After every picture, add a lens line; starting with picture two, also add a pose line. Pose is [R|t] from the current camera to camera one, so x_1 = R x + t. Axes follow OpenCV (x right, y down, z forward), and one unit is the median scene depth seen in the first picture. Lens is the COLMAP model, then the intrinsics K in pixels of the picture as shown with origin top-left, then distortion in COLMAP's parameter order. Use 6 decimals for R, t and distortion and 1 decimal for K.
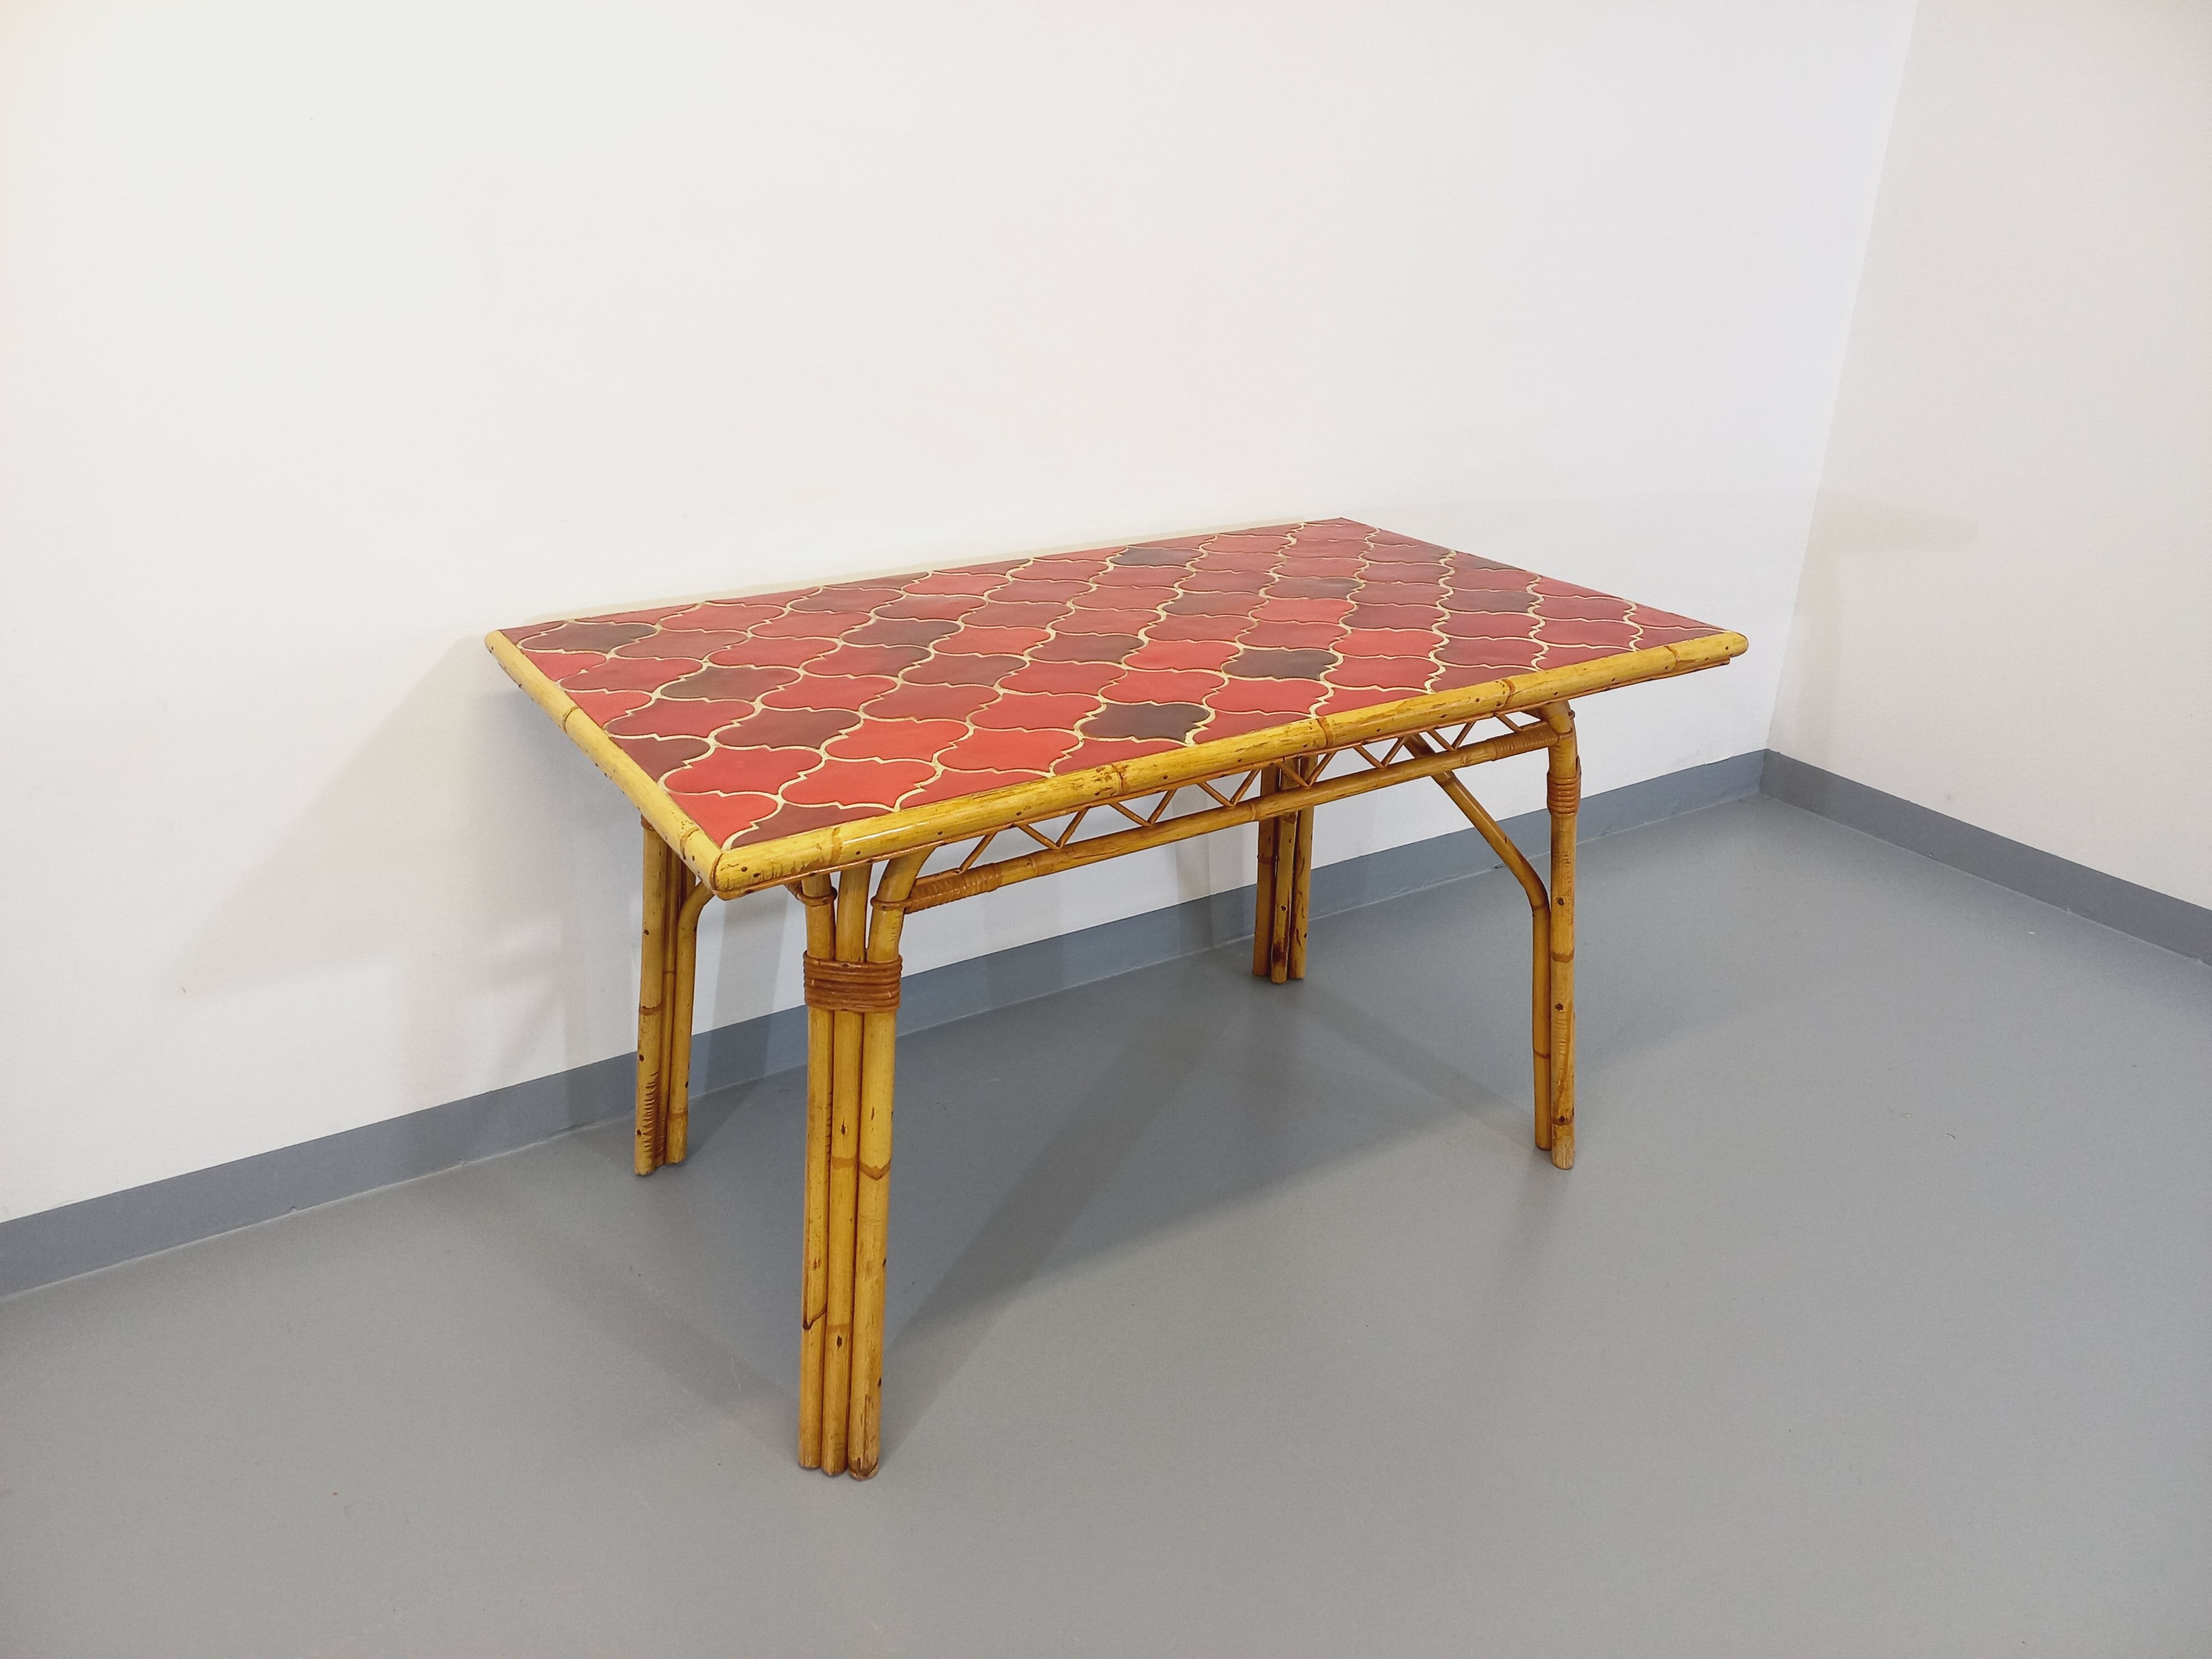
lens RADIAL K [[1591.9, 0, 1094.8], [0, 1591.9, 827.2], [0, 0, 1]] dist [0.069568, -0.000743]
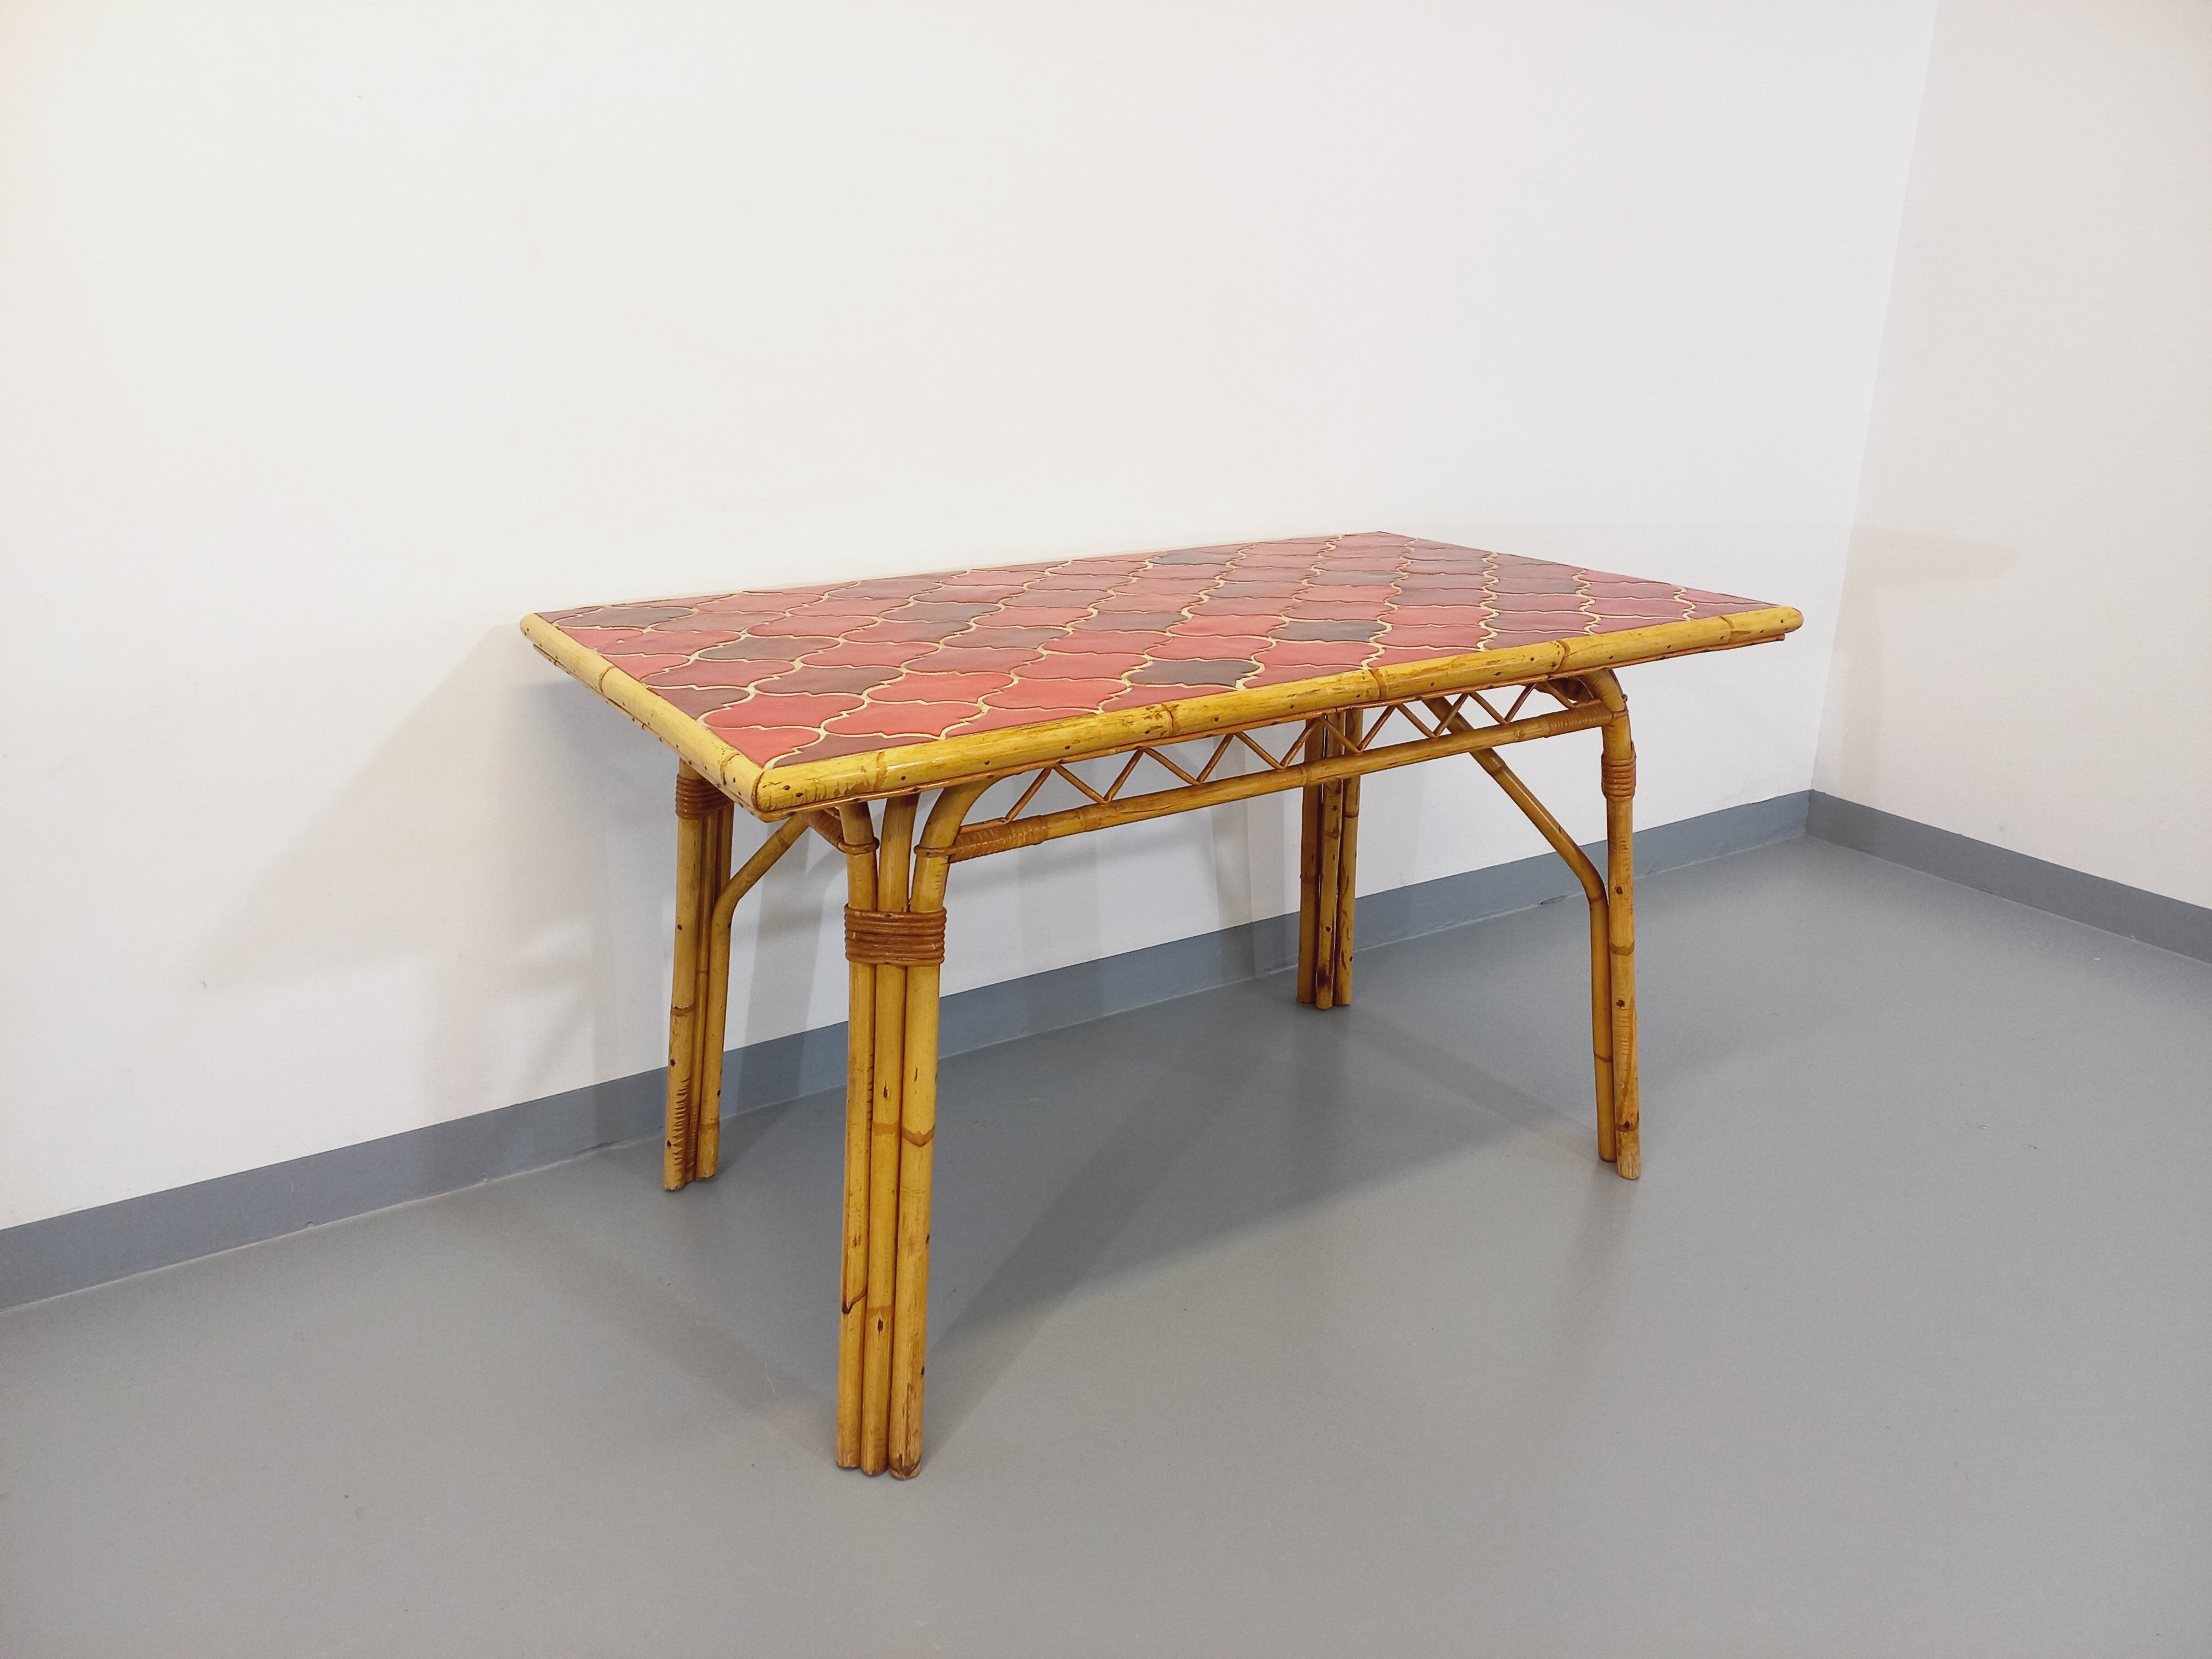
lens RADIAL K [[1592.4, 0, 1106.0], [0, 1592.4, 829.5], [0, 0, 1]] dist [0.069103, -0.000737]
pose [[0.999920, -0.010309, -0.007342, -0.014904], [0.009700, 0.996853, -0.078672, 0.099123], [0.008130, 0.078594, 0.996874, 0.030628]]
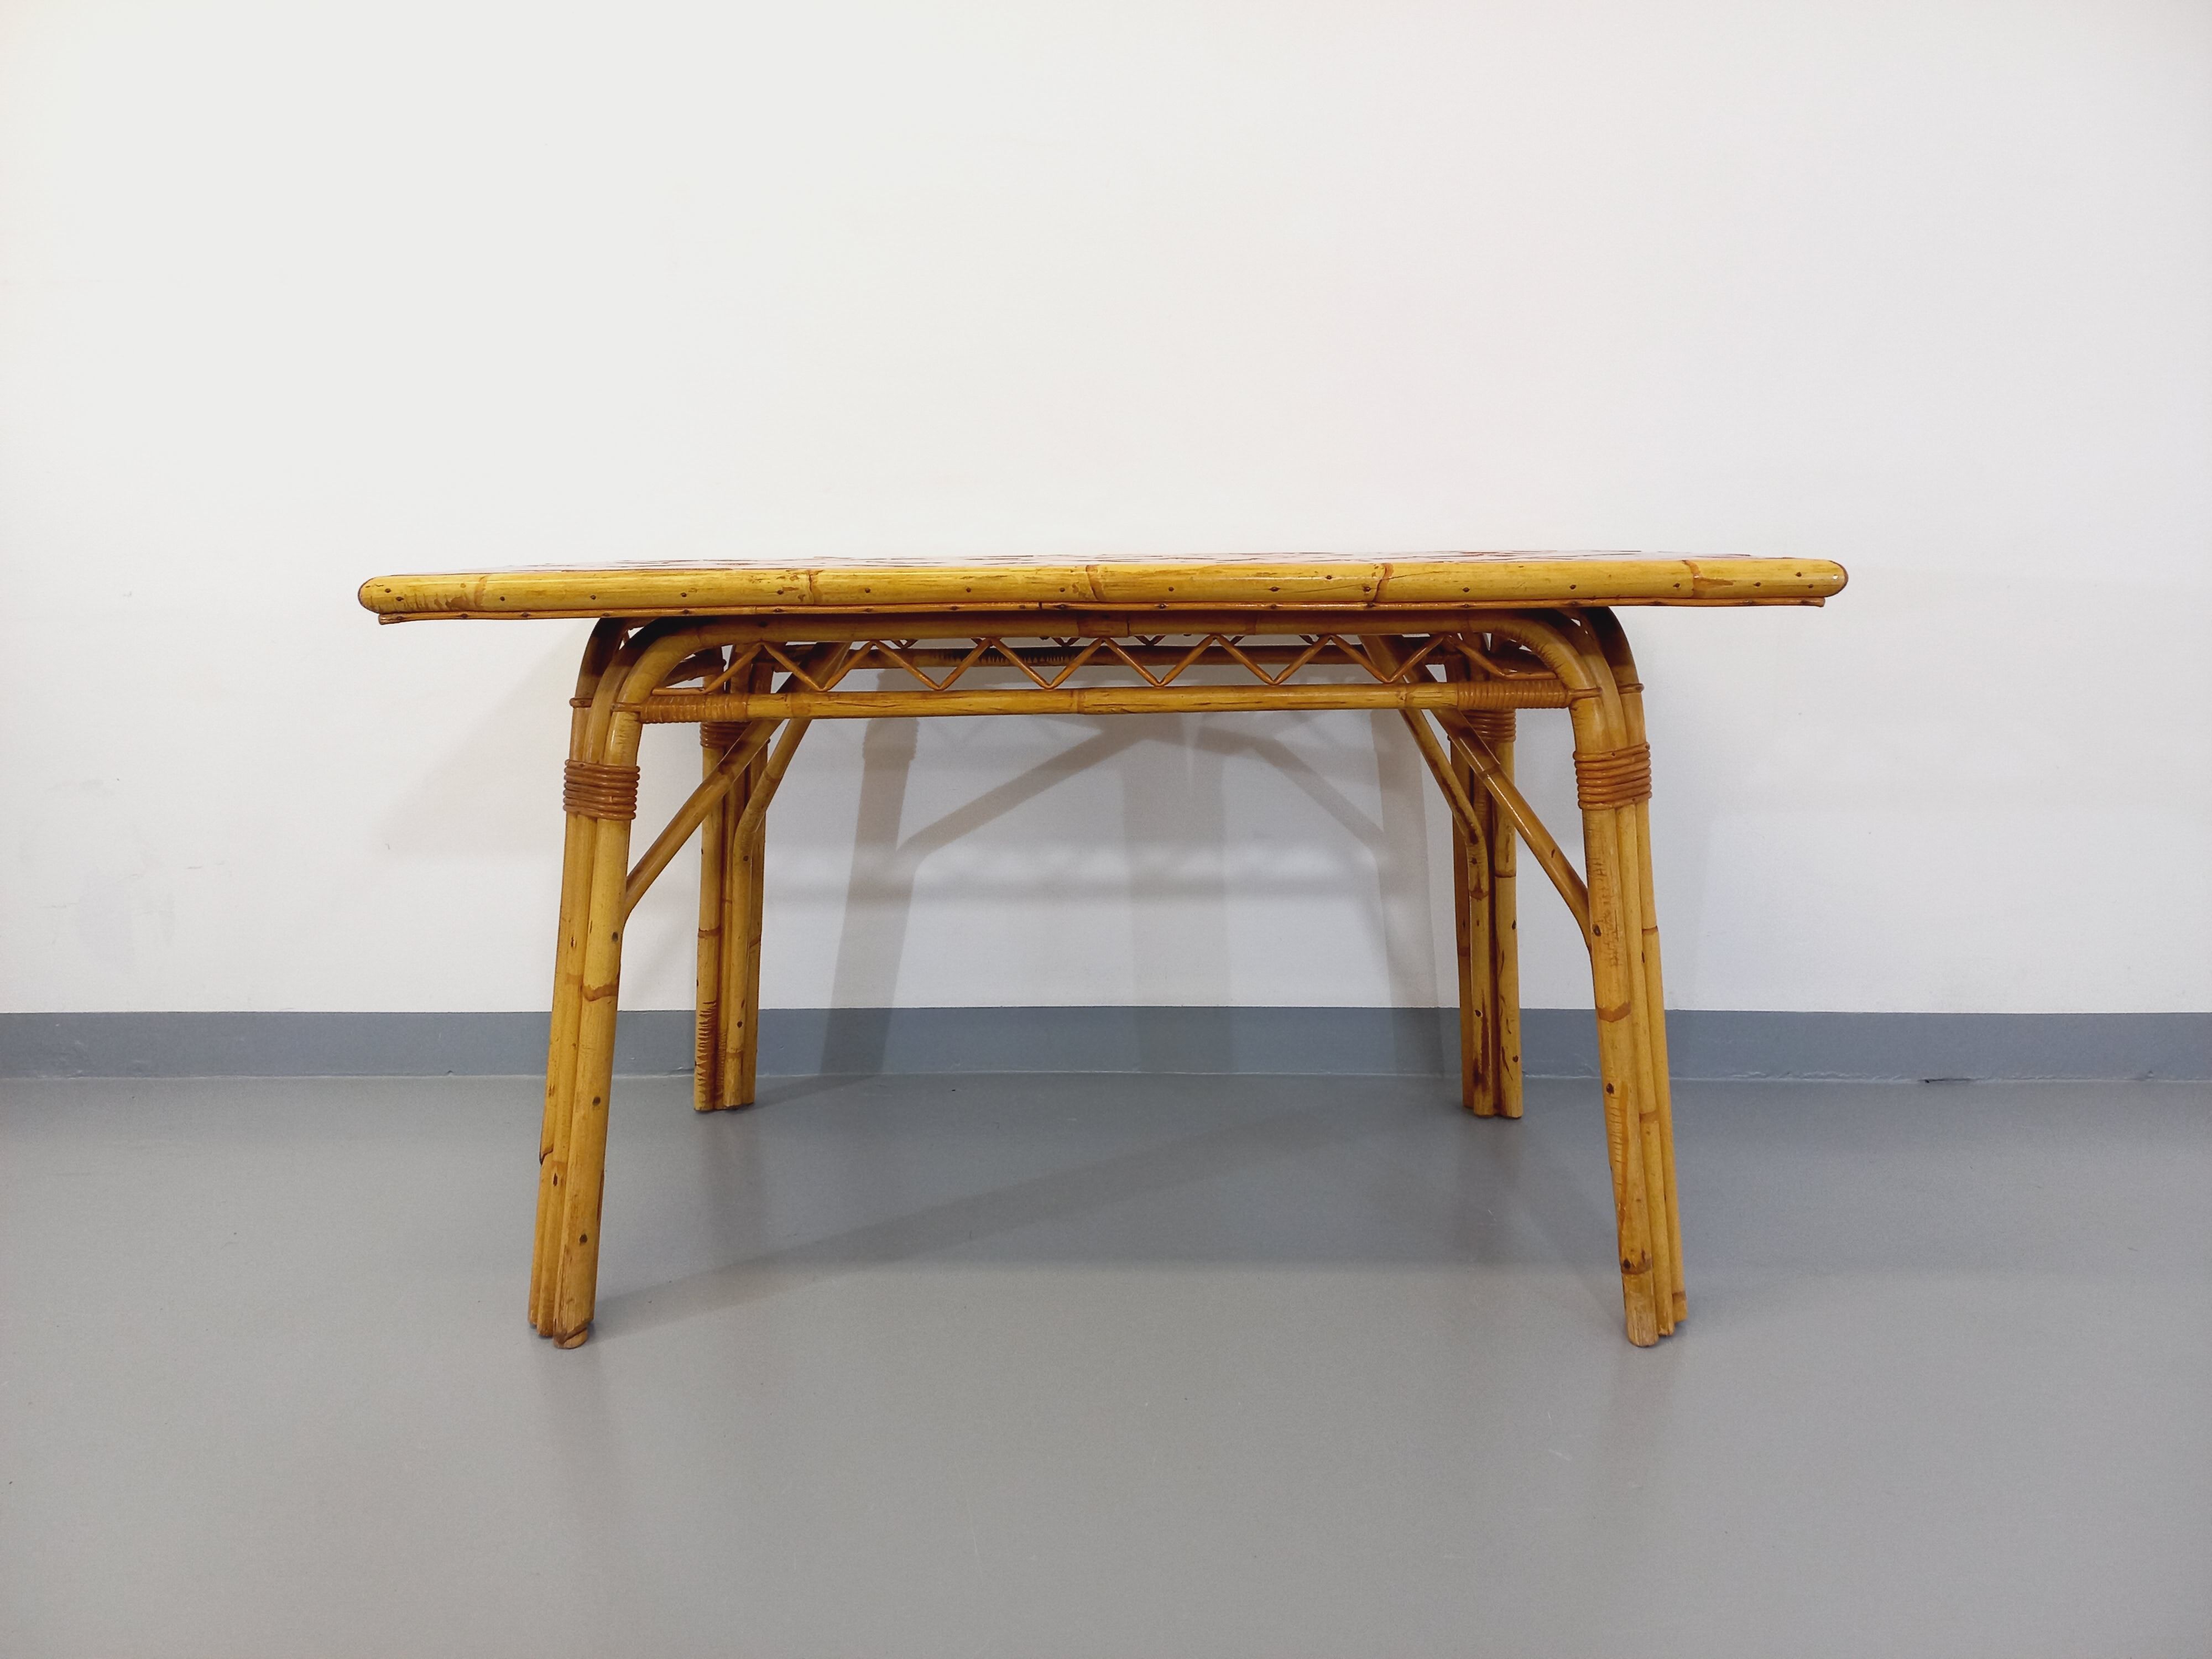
lens RADIAL K [[1591.9, 0, 1094.8], [0, 1591.9, 827.2], [0, 0, 1]] dist [0.069568, -0.000743]
pose [[0.837001, 0.077090, -0.541744, 0.591833], [-0.197287, 0.965956, -0.167354, 0.204163], [0.510399, 0.246954, 0.823715, 0.300279]]
